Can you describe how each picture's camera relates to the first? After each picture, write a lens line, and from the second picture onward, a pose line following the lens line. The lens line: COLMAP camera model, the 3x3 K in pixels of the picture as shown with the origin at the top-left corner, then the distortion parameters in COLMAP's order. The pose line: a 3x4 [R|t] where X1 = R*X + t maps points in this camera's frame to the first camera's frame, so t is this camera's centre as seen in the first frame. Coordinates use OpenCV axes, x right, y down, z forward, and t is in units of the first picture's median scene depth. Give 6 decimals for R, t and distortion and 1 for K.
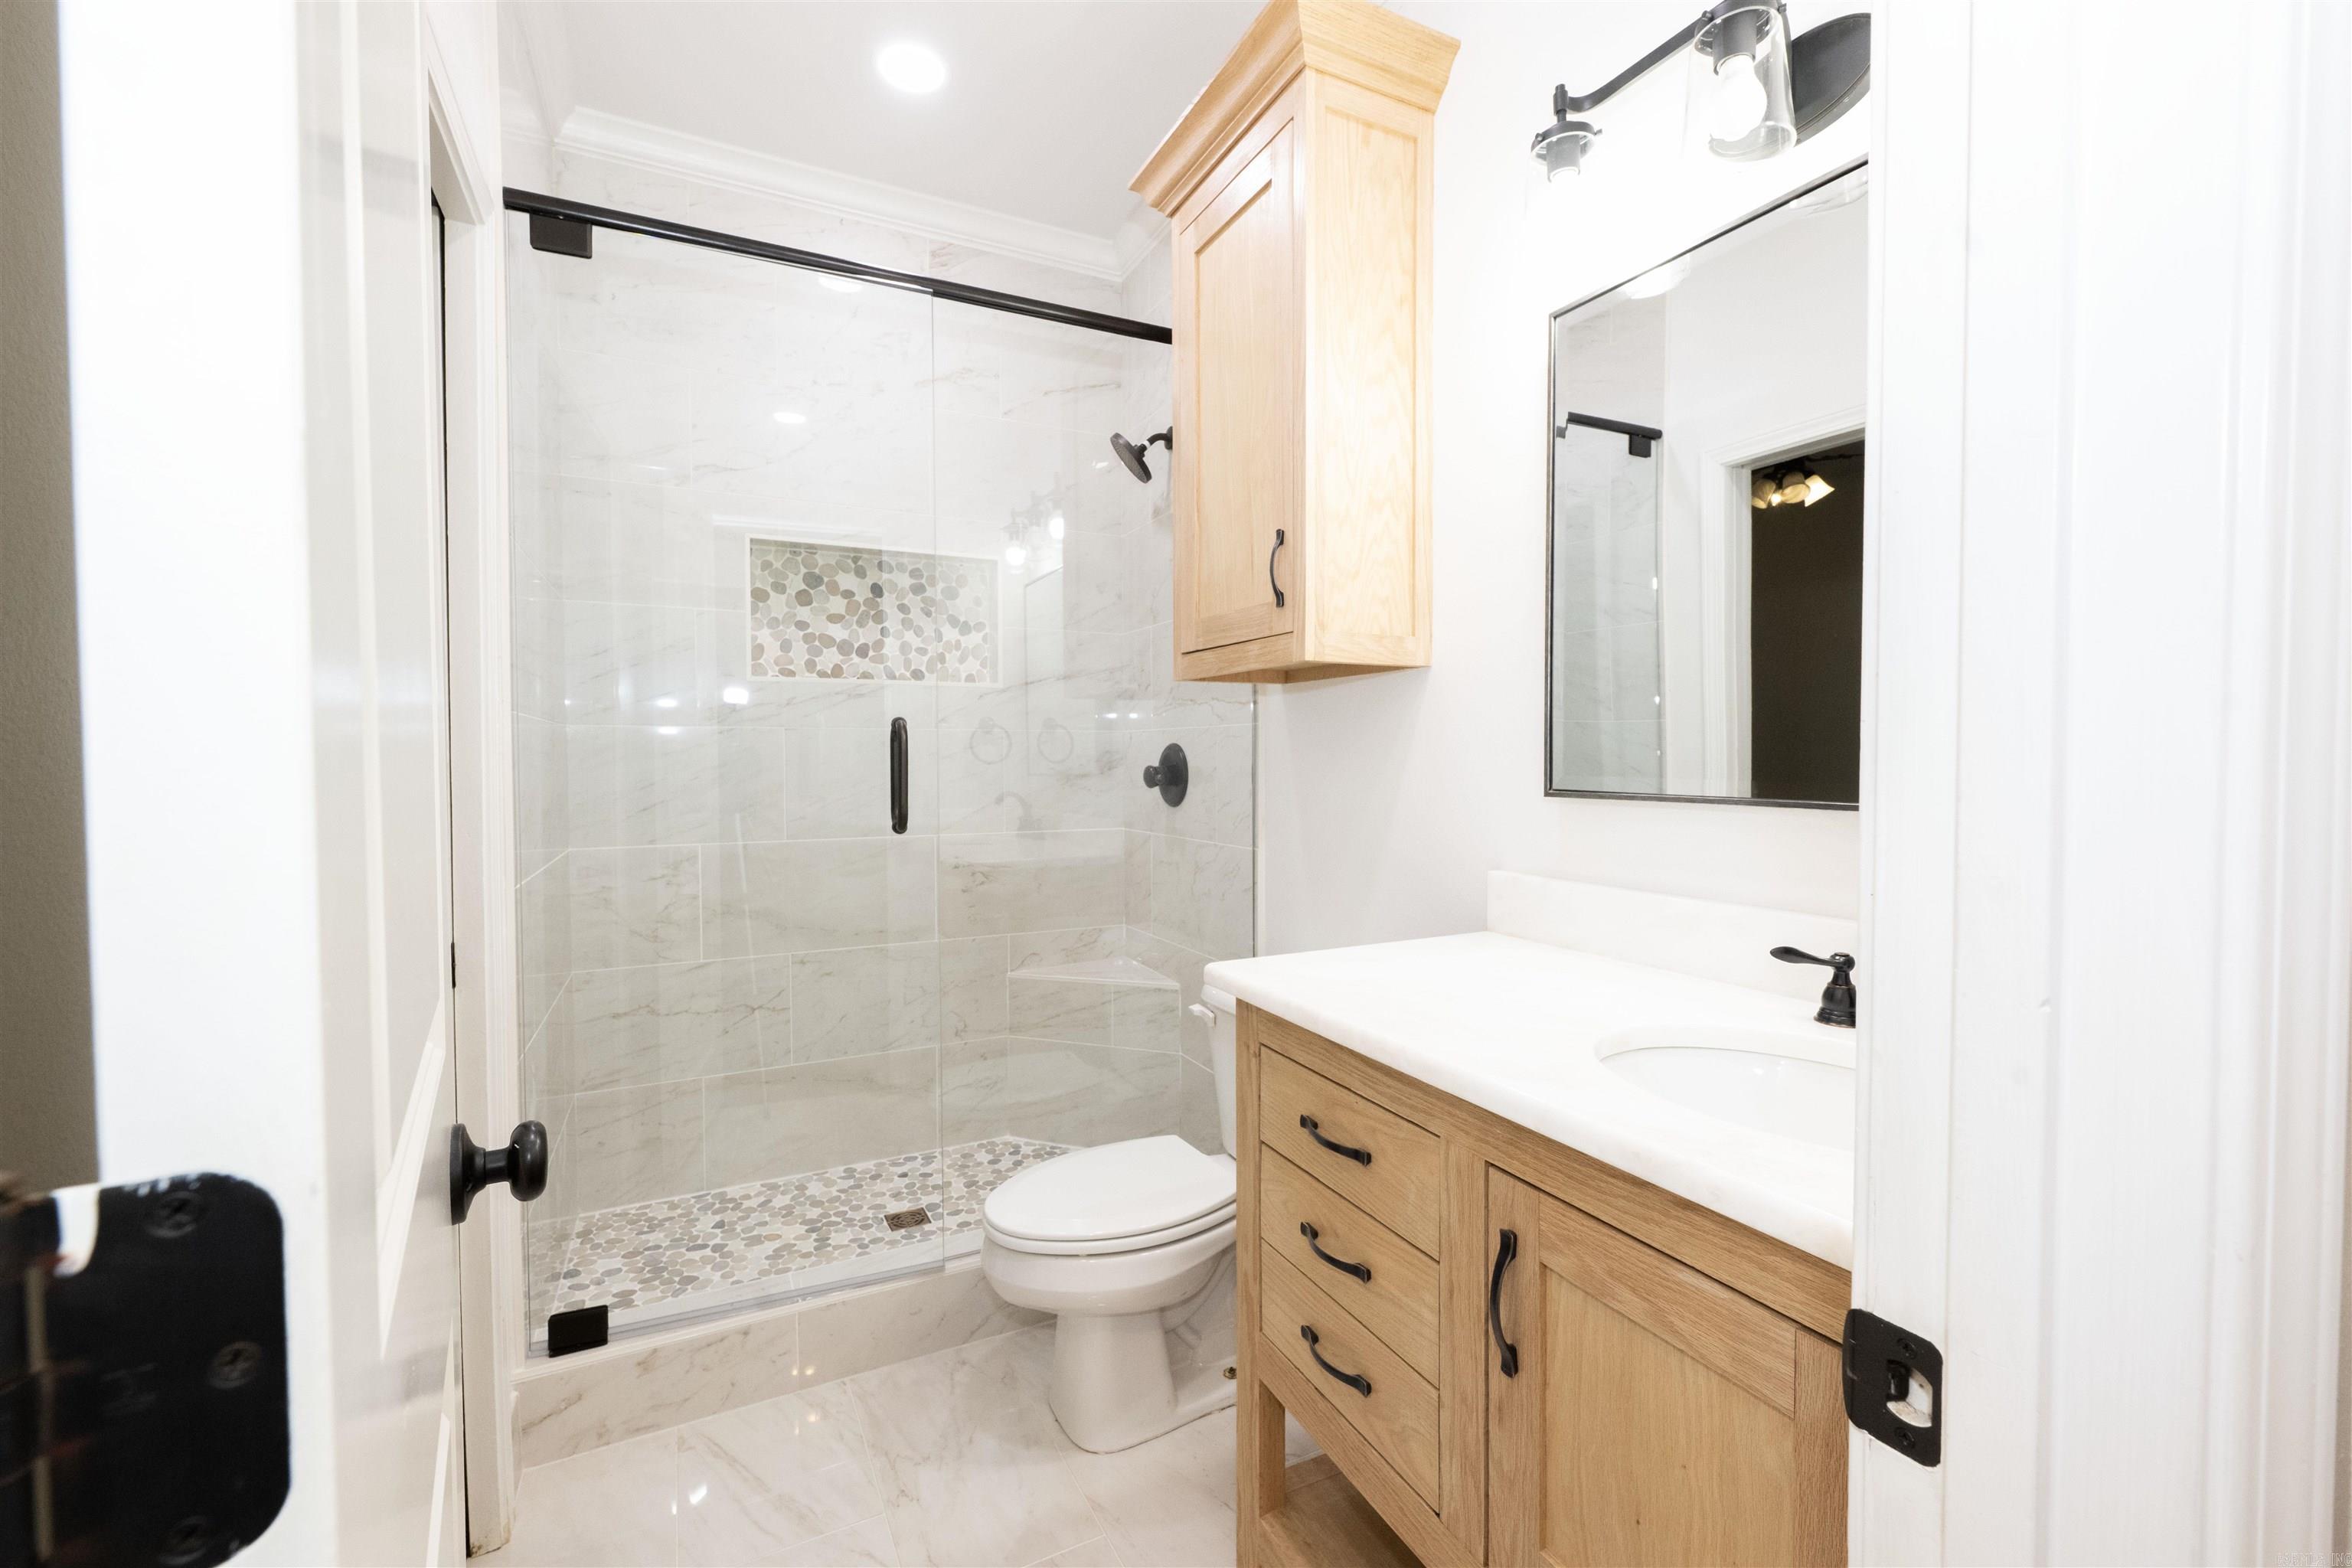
lens RADIAL K [[997.3, 0, 1178.6], [0, 997.3, 783.7], [0, 0, 1]] dist [0.004504, 0.000005]
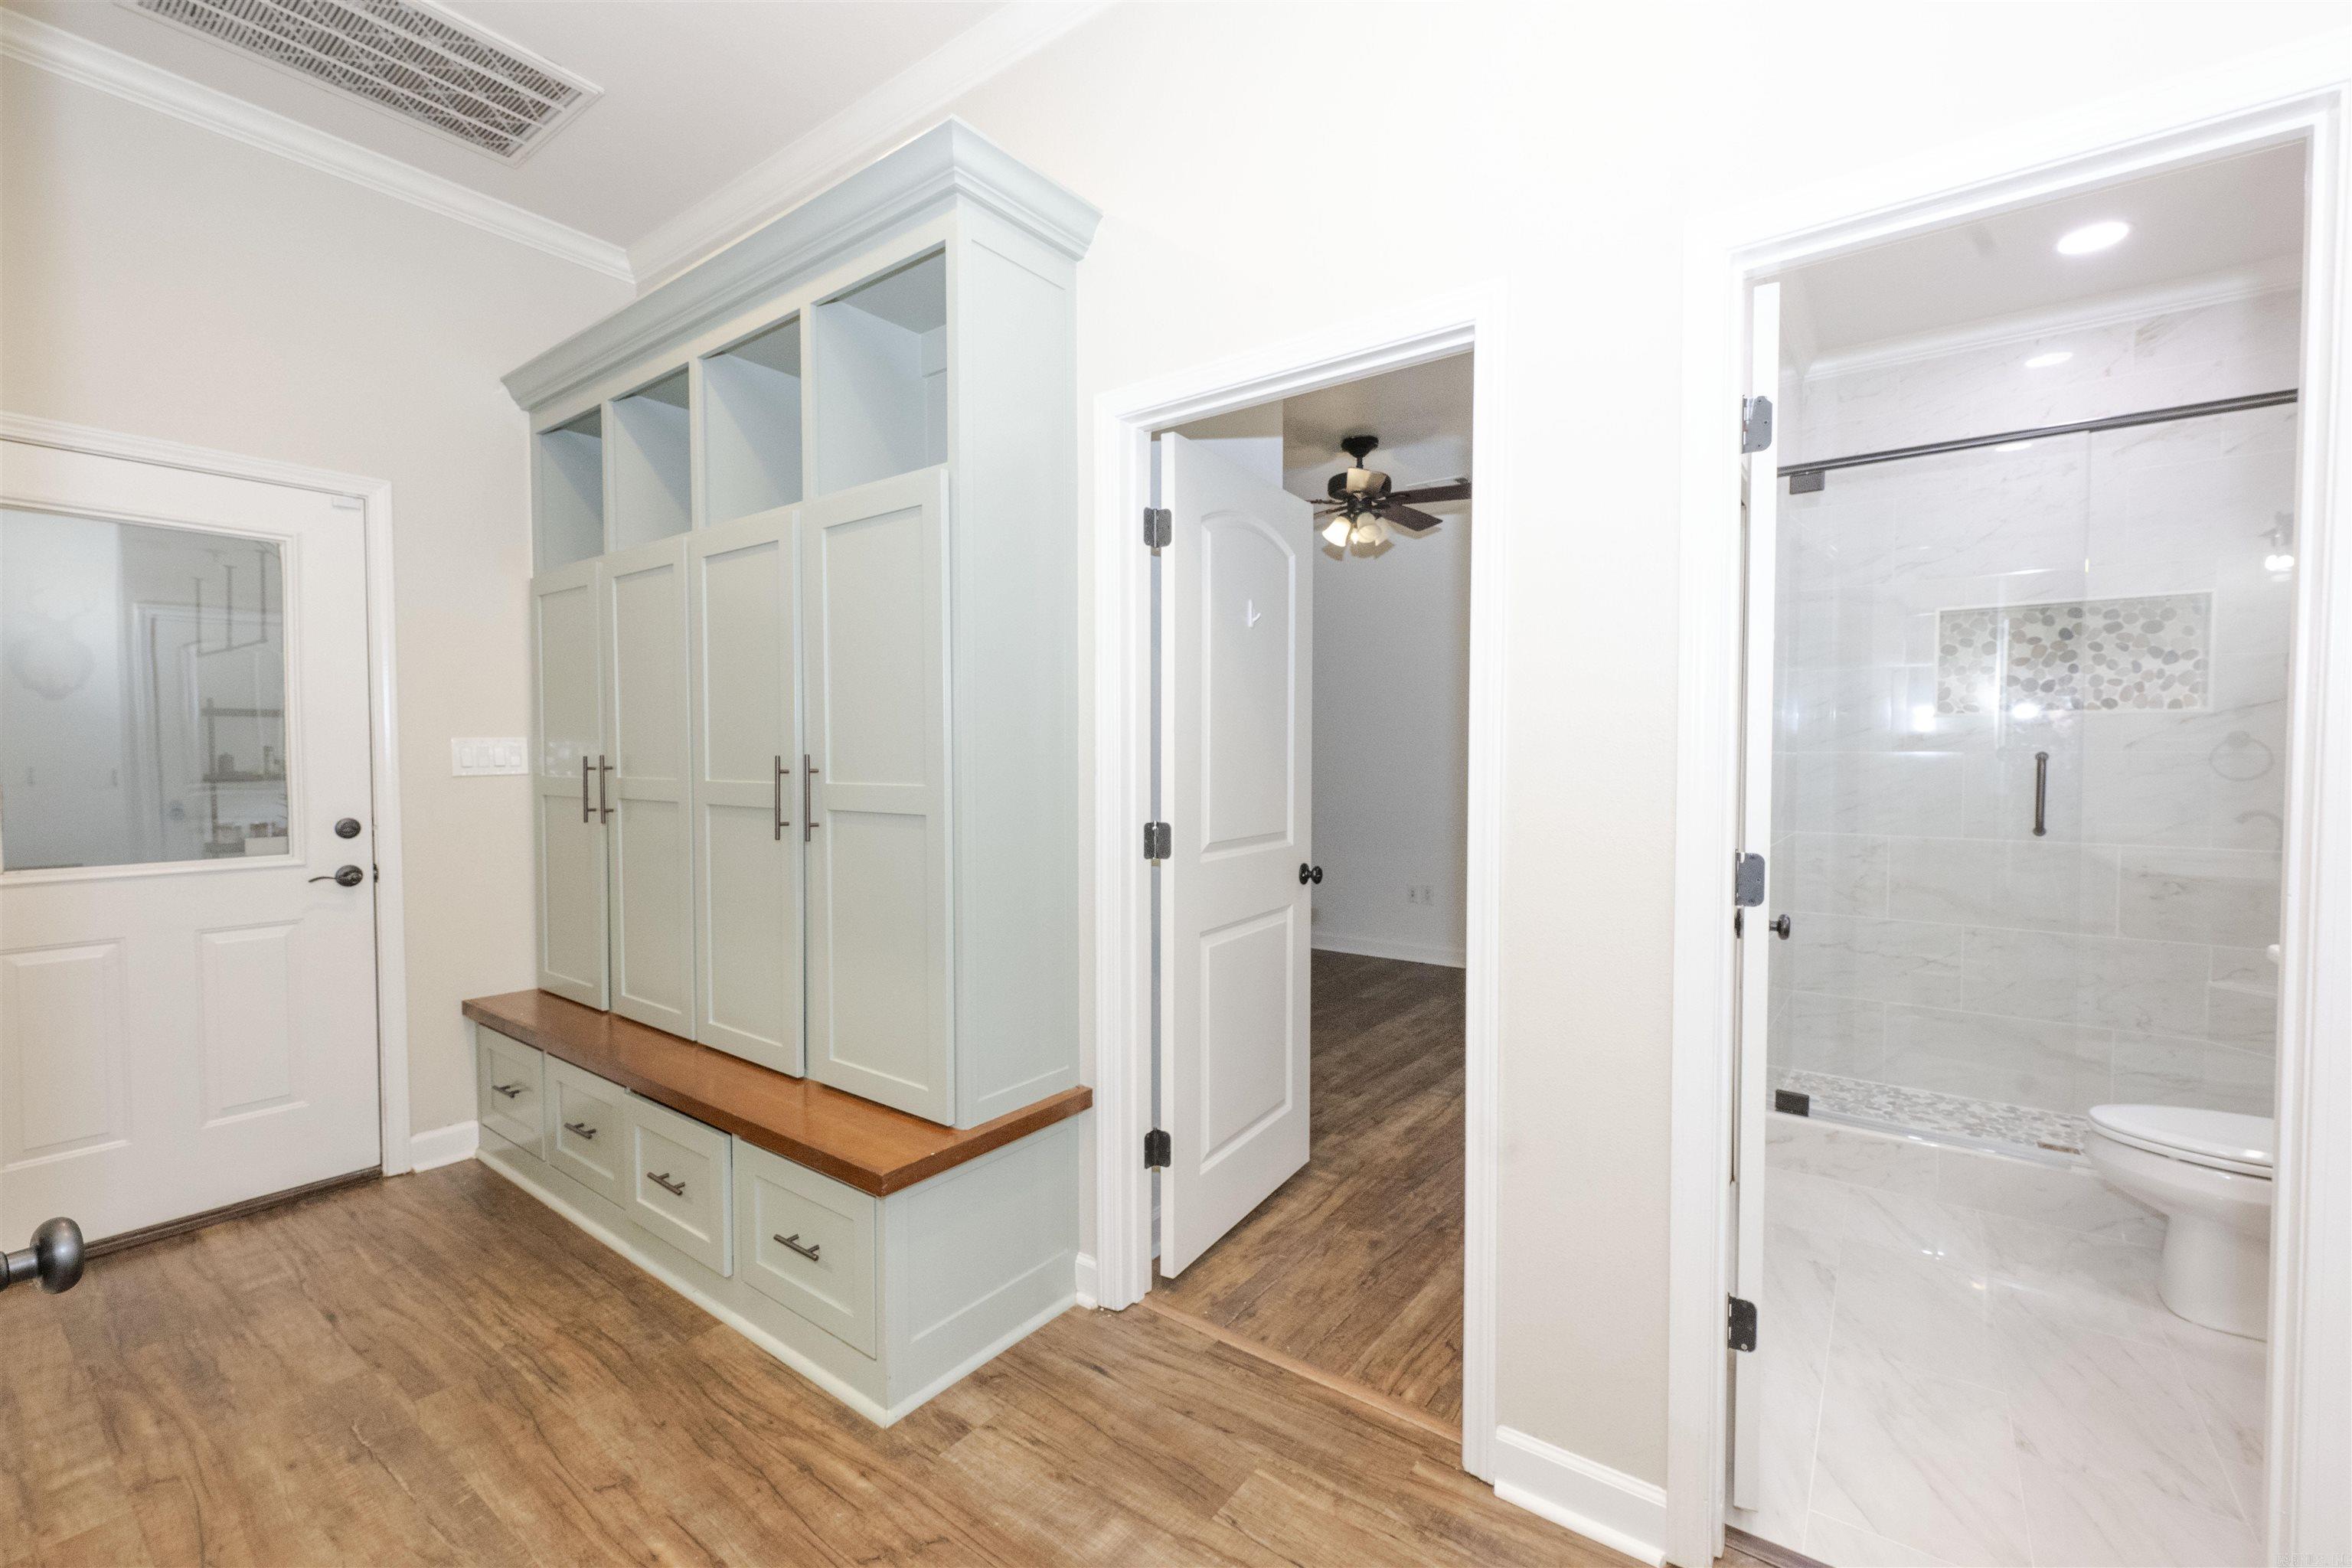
lens RADIAL K [[997.3, 0, 1178.6], [0, 997.3, 783.7], [0, 0, 1]] dist [0.004504, 0.000005]
pose [[0.454514, 0.030226, -0.890227, 0.284477], [-0.028093, 0.999413, 0.019589, -0.010363], [0.890296, 0.016106, 0.455097, -0.478572]]
